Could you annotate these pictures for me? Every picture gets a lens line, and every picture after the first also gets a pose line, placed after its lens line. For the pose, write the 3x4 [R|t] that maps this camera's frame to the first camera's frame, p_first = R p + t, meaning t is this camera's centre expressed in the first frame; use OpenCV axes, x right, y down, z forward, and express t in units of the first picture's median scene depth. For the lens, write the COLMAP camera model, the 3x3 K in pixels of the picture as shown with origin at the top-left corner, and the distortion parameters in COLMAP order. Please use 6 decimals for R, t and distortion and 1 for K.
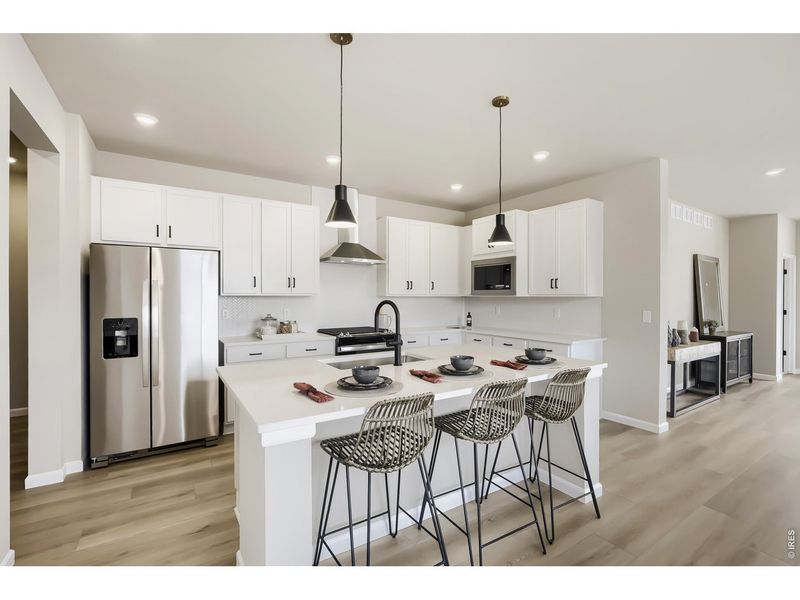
lens RADIAL K [[363.9, 0, 399.7], [0, 363.9, 298.7], [0, 0, 1]] dist [-0.015669, 0.005373]
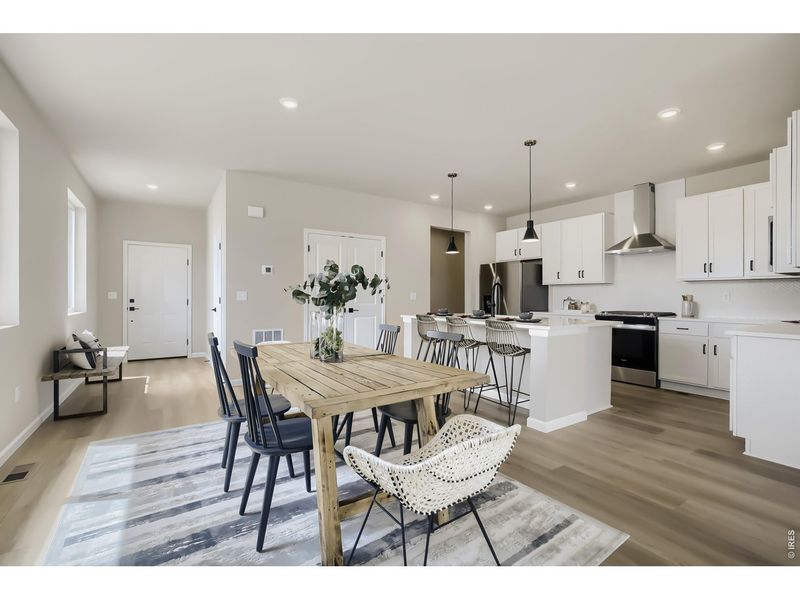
lens RADIAL K [[363.9, 0, 399.7], [0, 363.9, 298.7], [0, 0, 1]] dist [-0.015669, 0.005373]
pose [[0.006124, 0.001285, -0.999980, 1.078685], [-0.005236, 0.999986, 0.001253, 0.050483], [0.999968, 0.005228, 0.006131, 0.290793]]
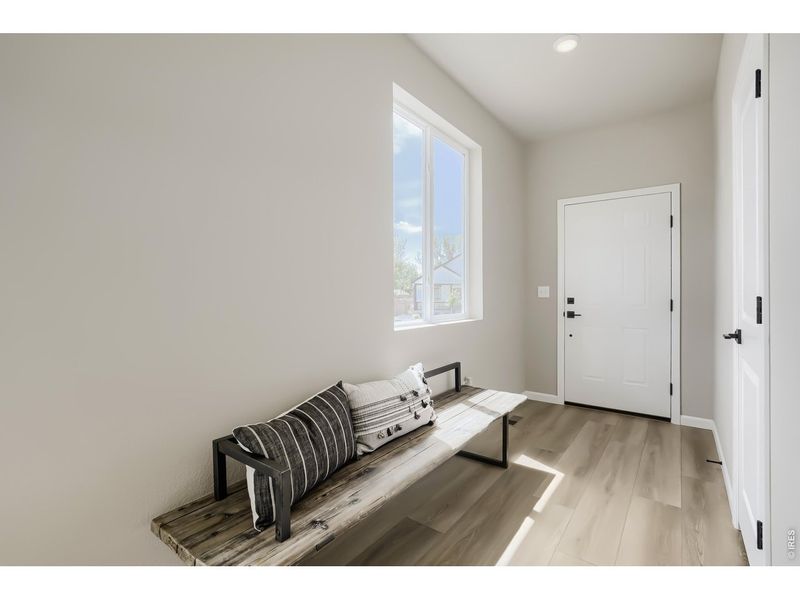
lens RADIAL K [[364.8, 0, 415.9], [0, 364.8, 298.0], [0, 0, 1]] dist [-0.016672, 0.000083]
pose [[-0.930102, 0.005068, -0.367267, 0.239929], [0.000601, 0.999924, 0.012275, 0.048791], [0.367302, 0.011196, -0.930034, -0.130358]]
